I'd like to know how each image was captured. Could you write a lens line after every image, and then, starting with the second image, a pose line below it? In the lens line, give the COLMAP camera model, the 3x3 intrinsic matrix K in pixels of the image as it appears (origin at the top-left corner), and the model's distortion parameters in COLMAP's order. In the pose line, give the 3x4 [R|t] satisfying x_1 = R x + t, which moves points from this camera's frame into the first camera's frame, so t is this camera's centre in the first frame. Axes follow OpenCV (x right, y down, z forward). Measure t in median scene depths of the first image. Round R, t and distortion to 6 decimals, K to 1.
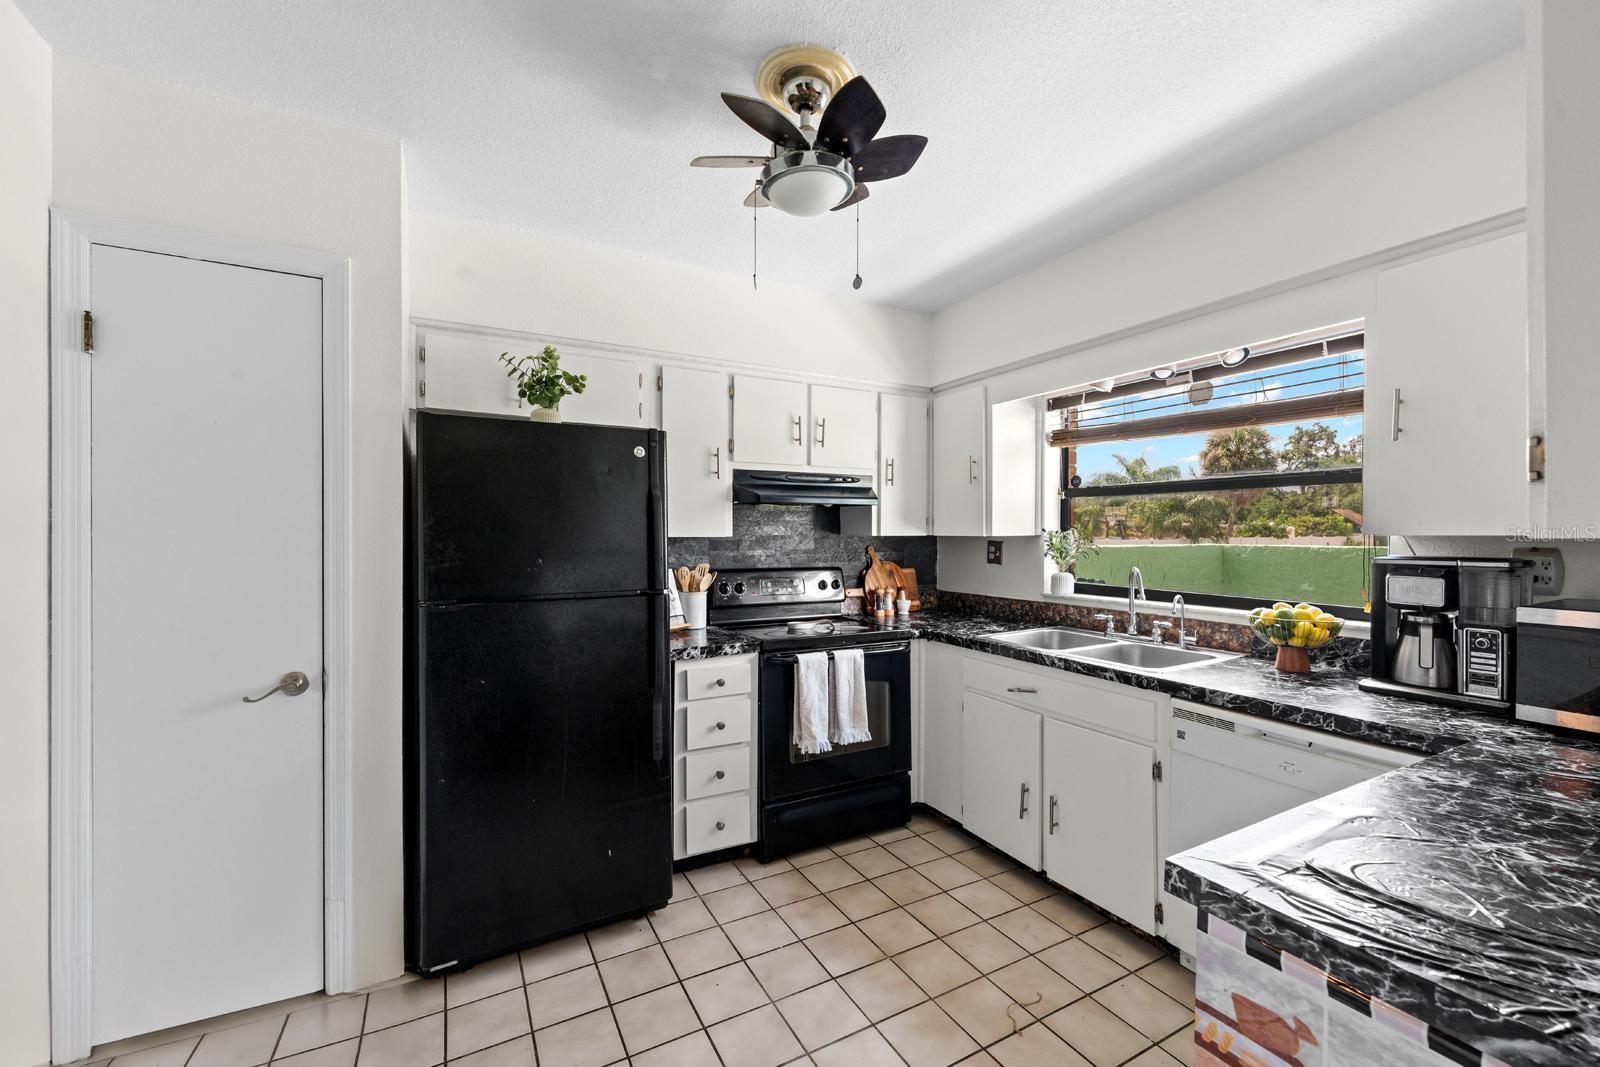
lens RADIAL K [[633.8, 0, 801.5], [0, 633.8, 511.8], [0, 0, 1]] dist [-0.000472, -0.000050]
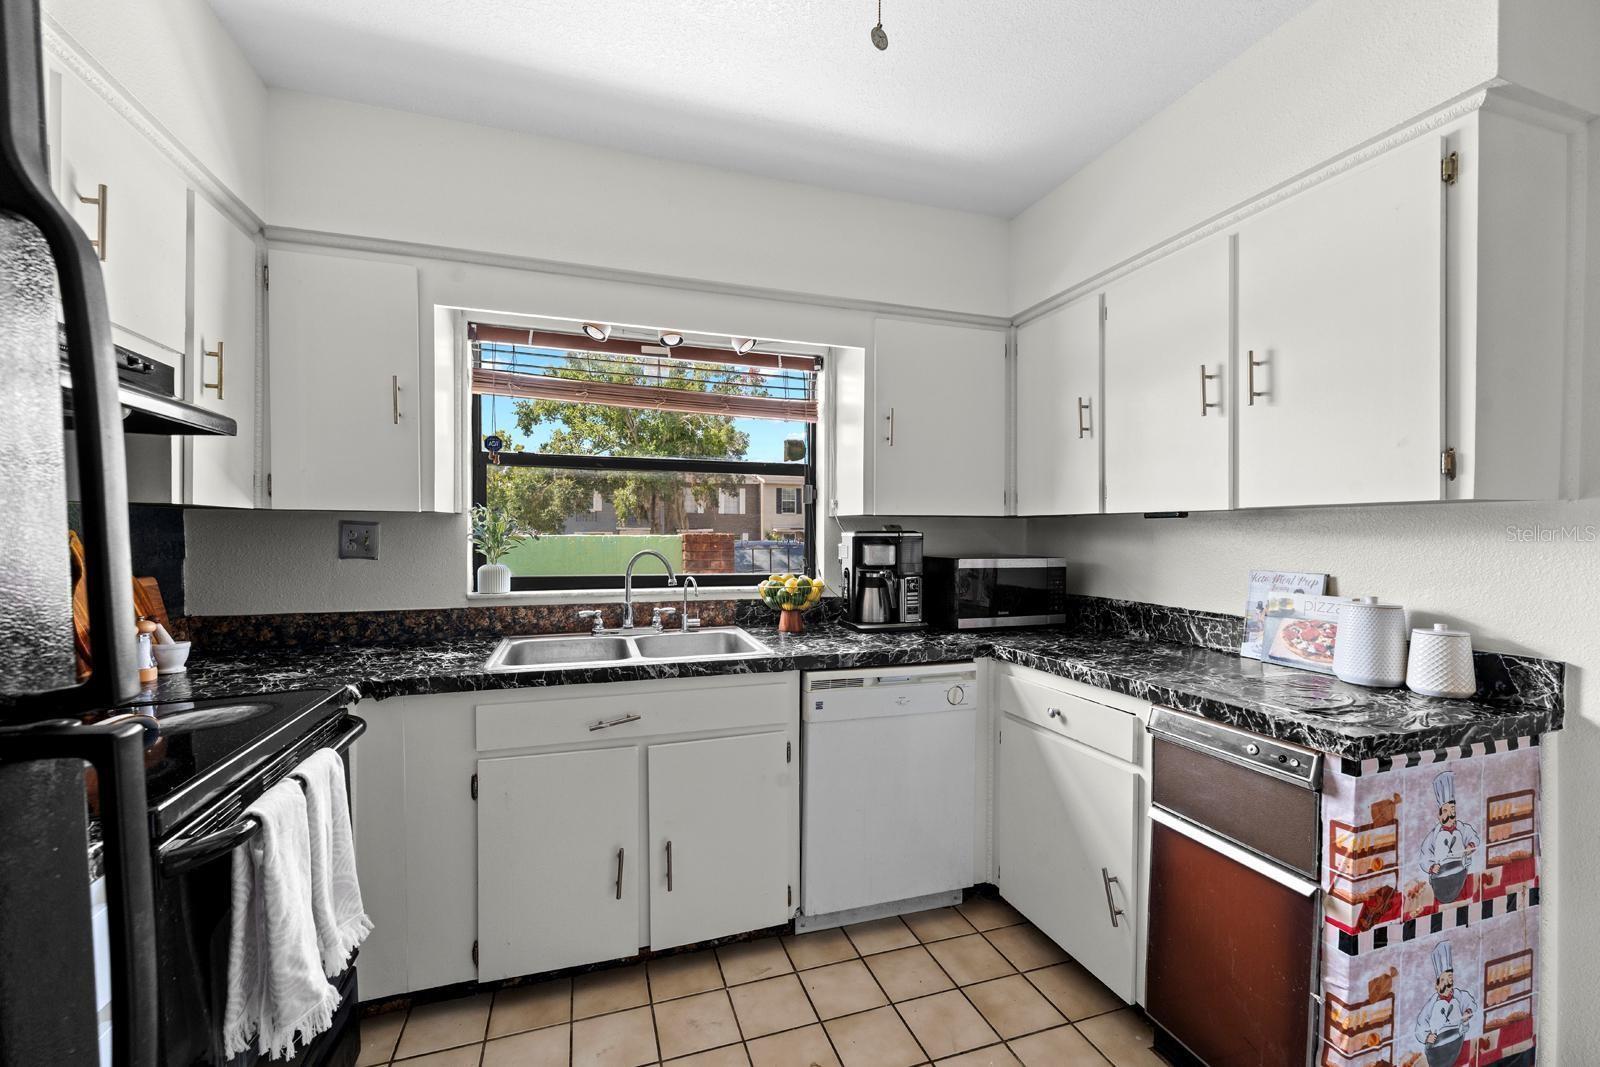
lens RADIAL K [[647.2, 0, 807.1], [0, 647.2, 528.5], [0, 0, 1]] dist [0.001054, 0.000265]
pose [[0.185409, 0.007307, 0.982634, -0.325468], [-0.036433, 0.999336, -0.000557, 0.051305], [-0.981986, -0.035697, 0.185552, 0.630647]]
